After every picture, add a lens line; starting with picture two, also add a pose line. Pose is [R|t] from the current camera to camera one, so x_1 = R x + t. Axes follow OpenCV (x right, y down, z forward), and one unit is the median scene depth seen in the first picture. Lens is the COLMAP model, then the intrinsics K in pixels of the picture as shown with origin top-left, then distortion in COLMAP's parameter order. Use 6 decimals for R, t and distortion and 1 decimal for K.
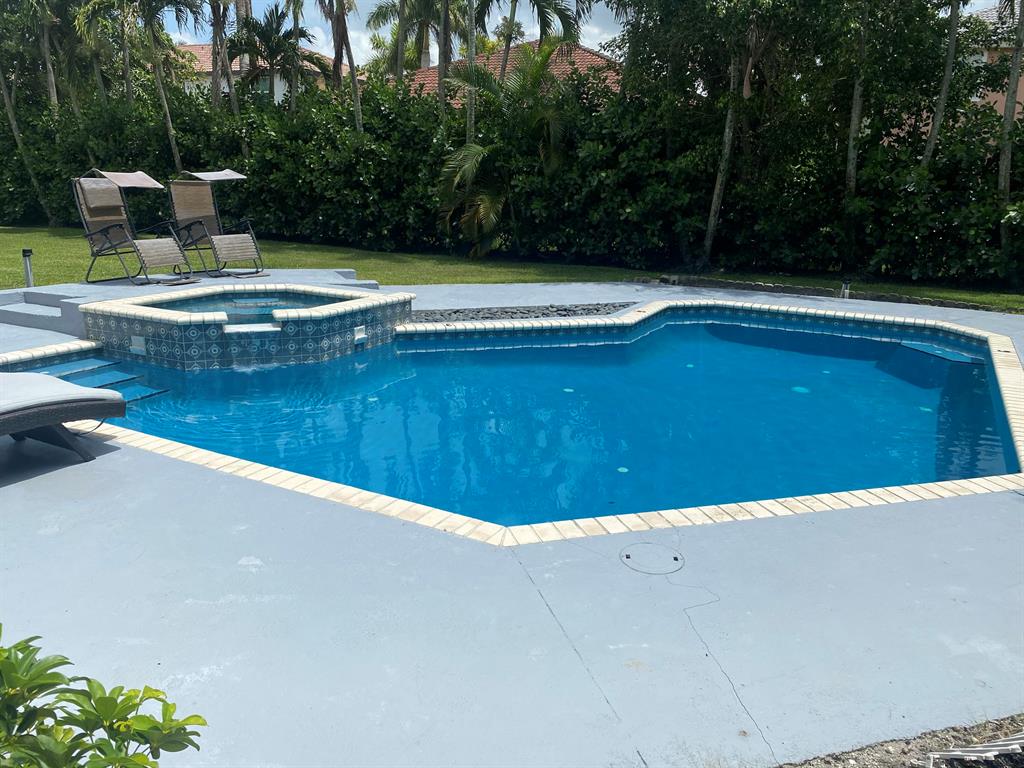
lens RADIAL K [[778.4, 0, 508.6], [0, 778.4, 372.2], [0, 0, 1]] dist [0.041687, -0.040697]
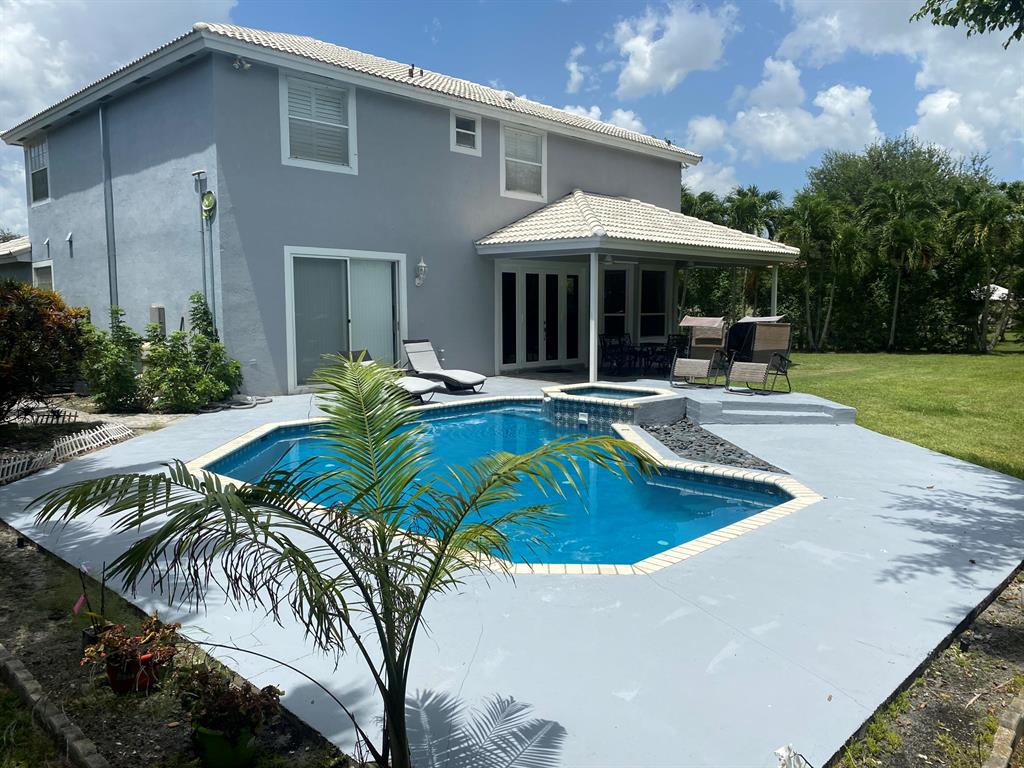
lens RADIAL K [[778.4, 0, 508.6], [0, 778.4, 372.2], [0, 0, 1]] dist [0.041687, -0.040697]
pose [[-0.255342, 0.057004, -0.965169, 1.353878], [-0.241088, 0.962974, 0.120656, -0.293528], [0.936310, 0.263500, -0.232145, 1.244256]]
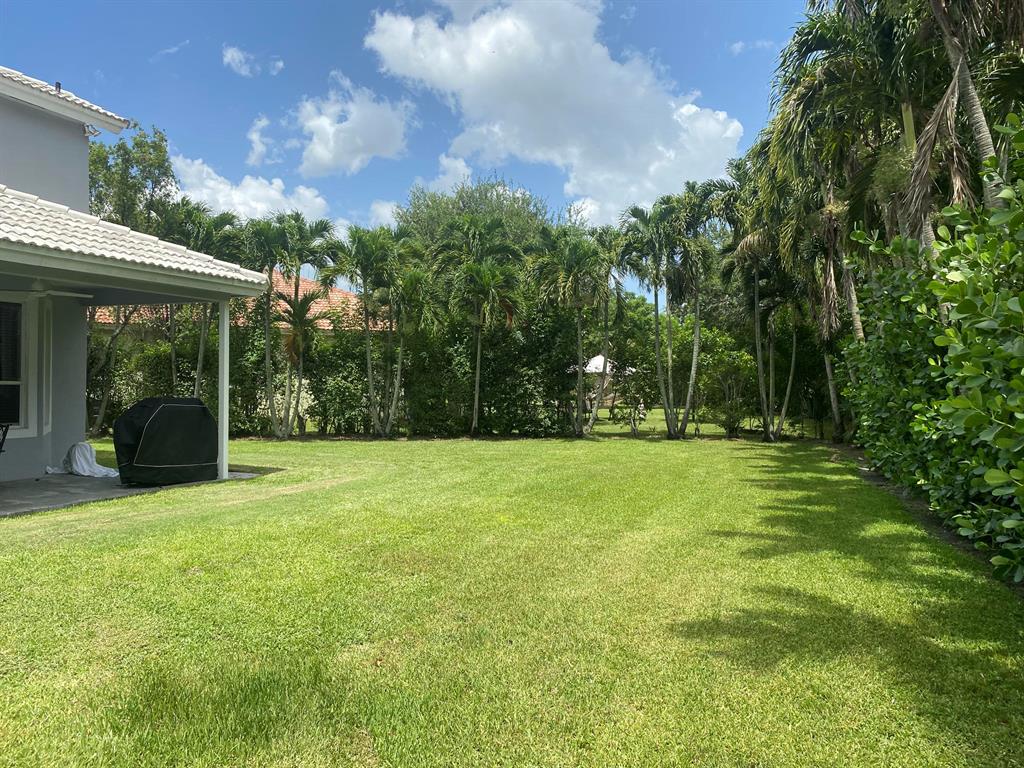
lens RADIAL K [[746.5, 0, 480.5], [0, 746.5, 380.5], [0, 0, 1]] dist [0.114475, 0.000120]
pose [[0.094142, -0.024252, -0.995263, -0.132940], [-0.248036, 0.967608, -0.047040, -0.466582], [0.964166, 0.251289, 0.085077, 1.849182]]
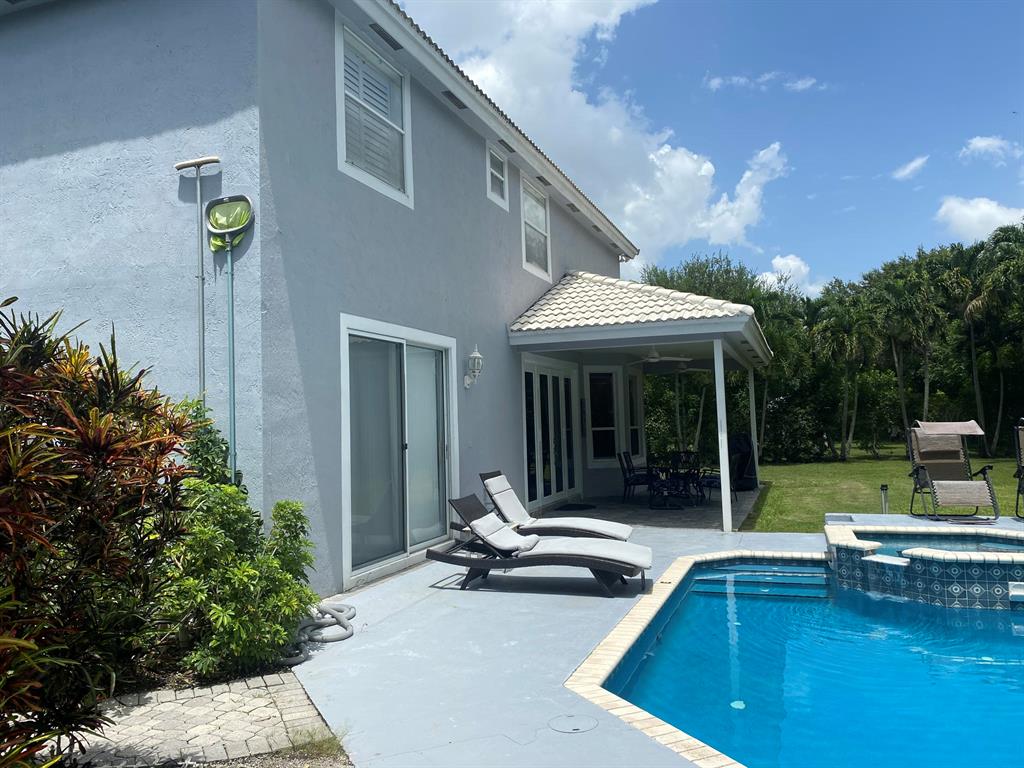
lens RADIAL K [[778.4, 0, 508.6], [0, 778.4, 372.2], [0, 0, 1]] dist [0.041687, -0.040697]
pose [[0.145263, -0.095468, -0.984776, 0.663725], [-0.209641, 0.969764, -0.124937, -0.059086], [0.966928, 0.224599, 0.120857, 0.281500]]
